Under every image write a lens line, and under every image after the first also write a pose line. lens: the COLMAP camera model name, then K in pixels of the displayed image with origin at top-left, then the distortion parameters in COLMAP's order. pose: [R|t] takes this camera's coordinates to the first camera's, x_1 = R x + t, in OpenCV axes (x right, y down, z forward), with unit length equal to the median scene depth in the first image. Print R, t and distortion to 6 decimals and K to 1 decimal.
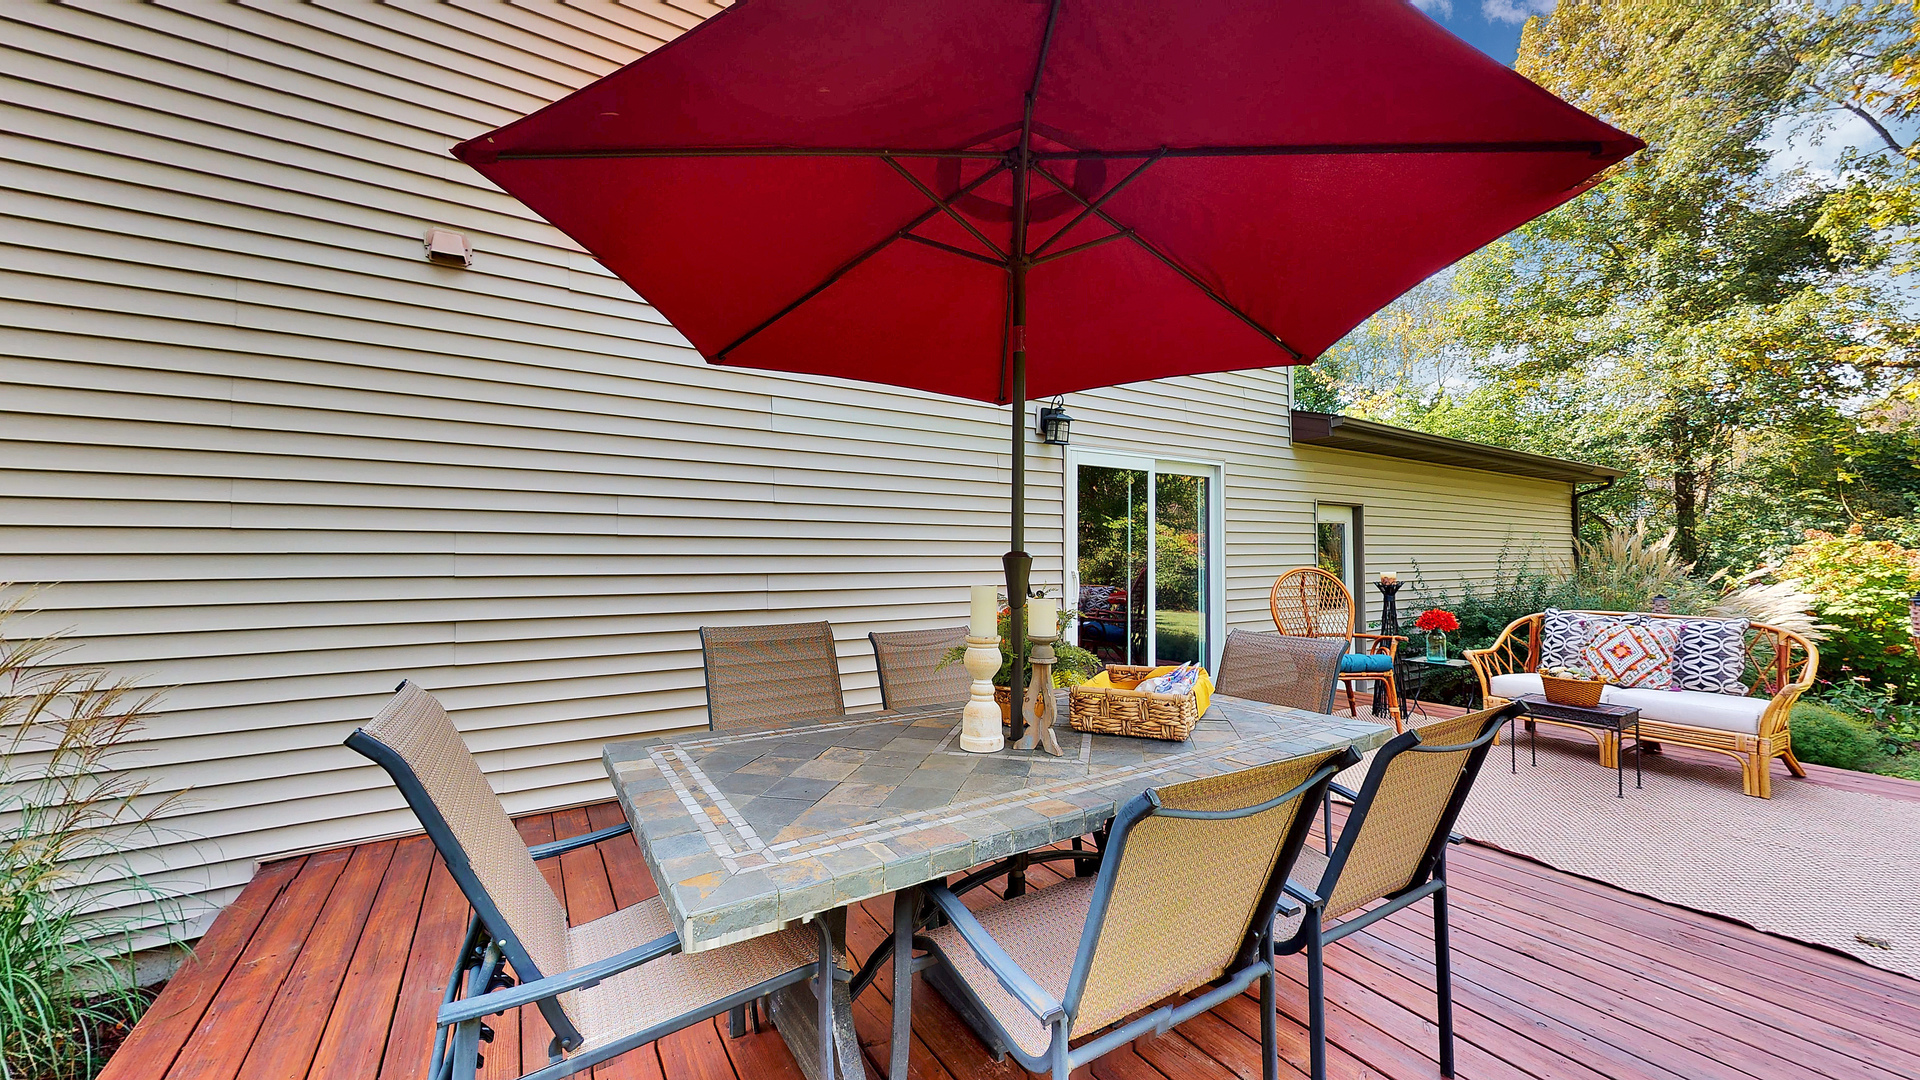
lens RADIAL K [[721.0, 0, 964.1], [0, 721.0, 541.2], [0, 0, 1]] dist [-0.000379, -0.000121]
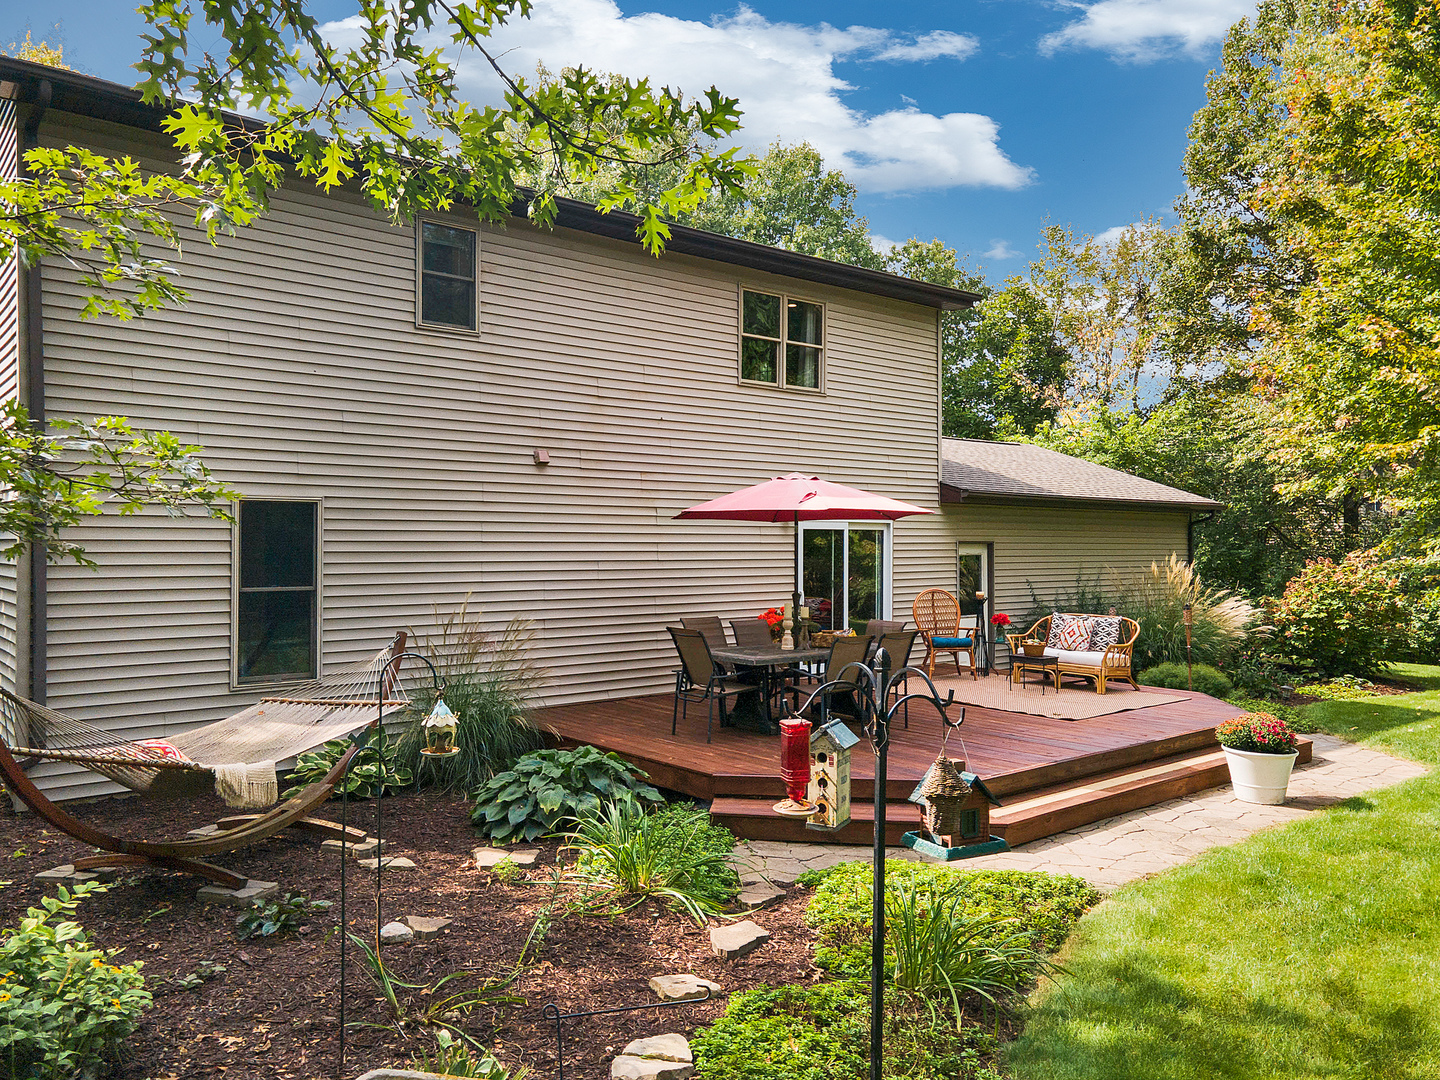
lens RADIAL K [[1085.7, 0, 724.4], [0, 1085.7, 542.4], [0, 0, 1]] dist [0.005187, 0.001747]
pose [[0.992943, 0.005862, 0.118449, -0.211778], [-0.008086, 0.999800, 0.018308, -0.076884], [-0.118318, -0.019137, 0.992791, -0.980131]]
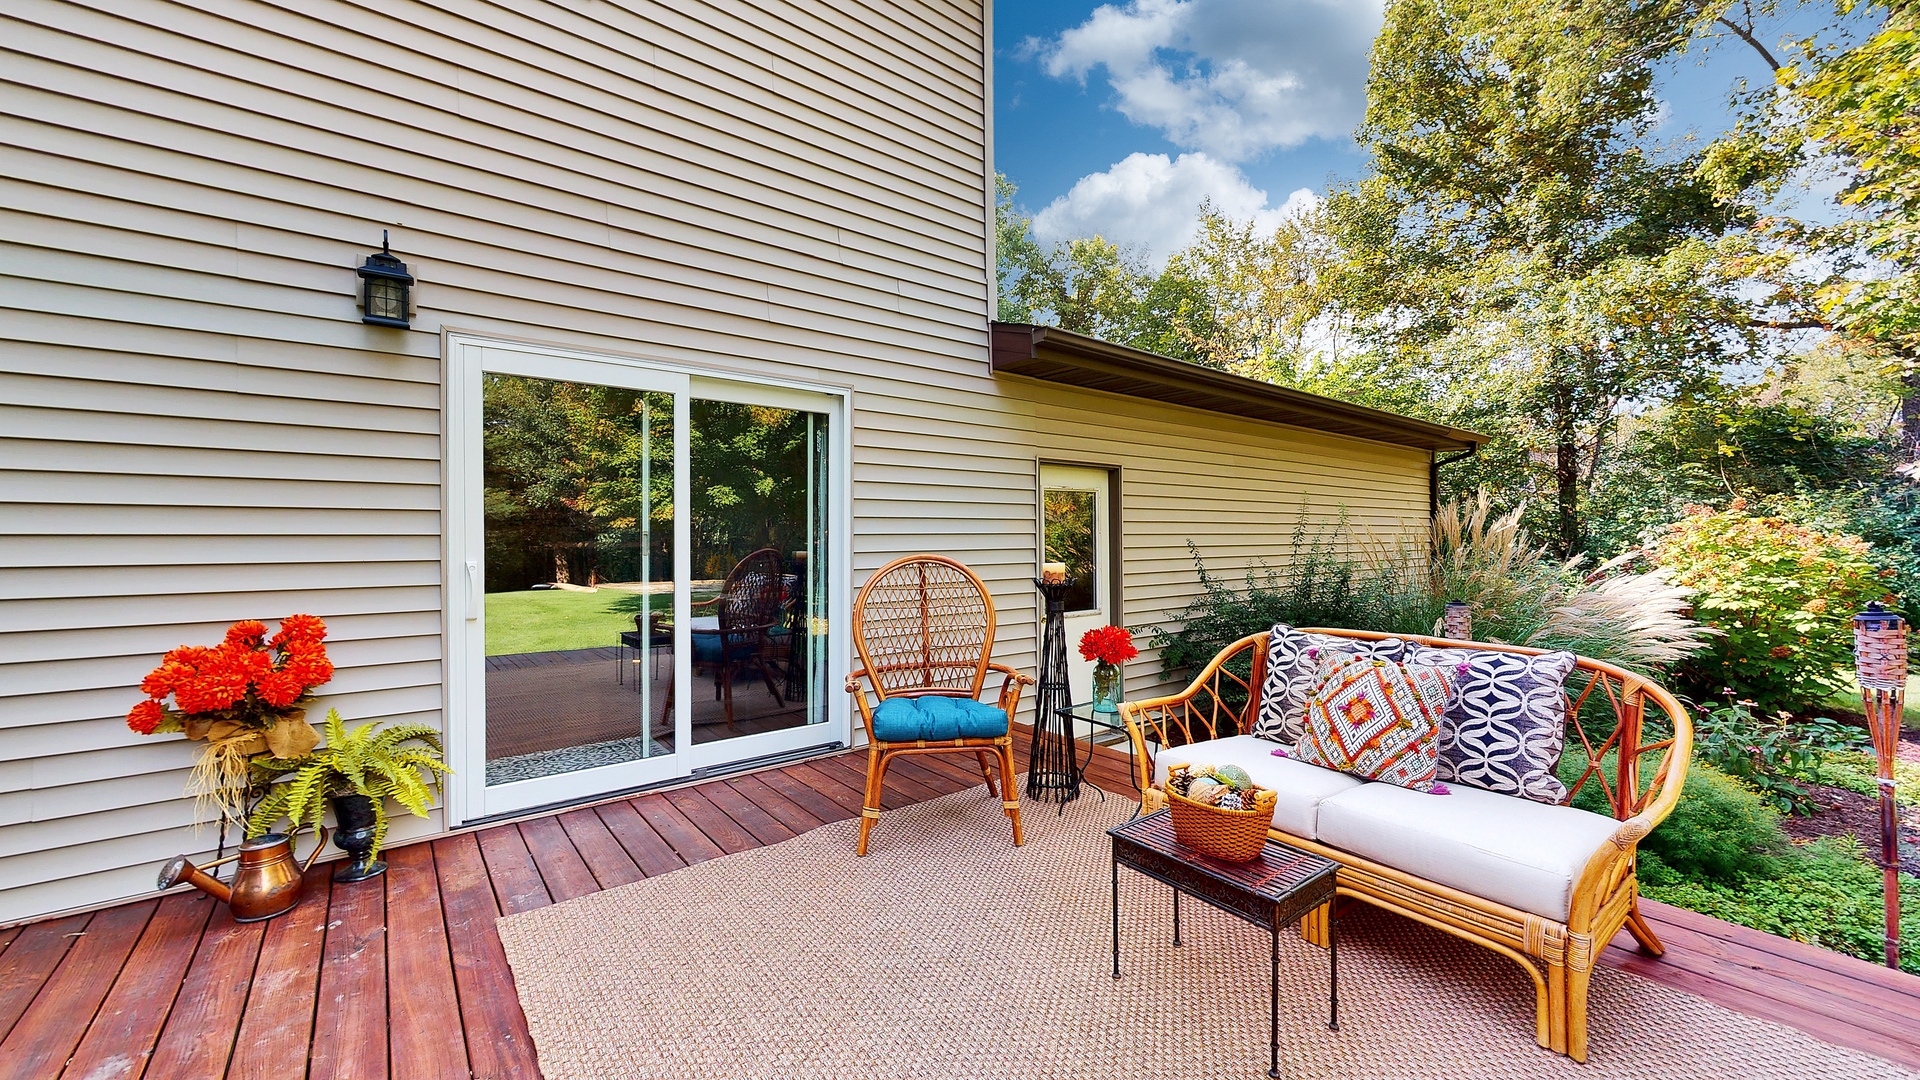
lens RADIAL K [[733.4, 0, 948.7], [0, 733.4, 538.8], [0, 0, 1]] dist [-0.001100, -0.000120]
pose [[0.997308, -0.002479, 0.073291, 0.293450], [0.000850, 0.999752, 0.022255, 0.005202], [-0.073328, -0.022132, 0.997062, 0.246837]]
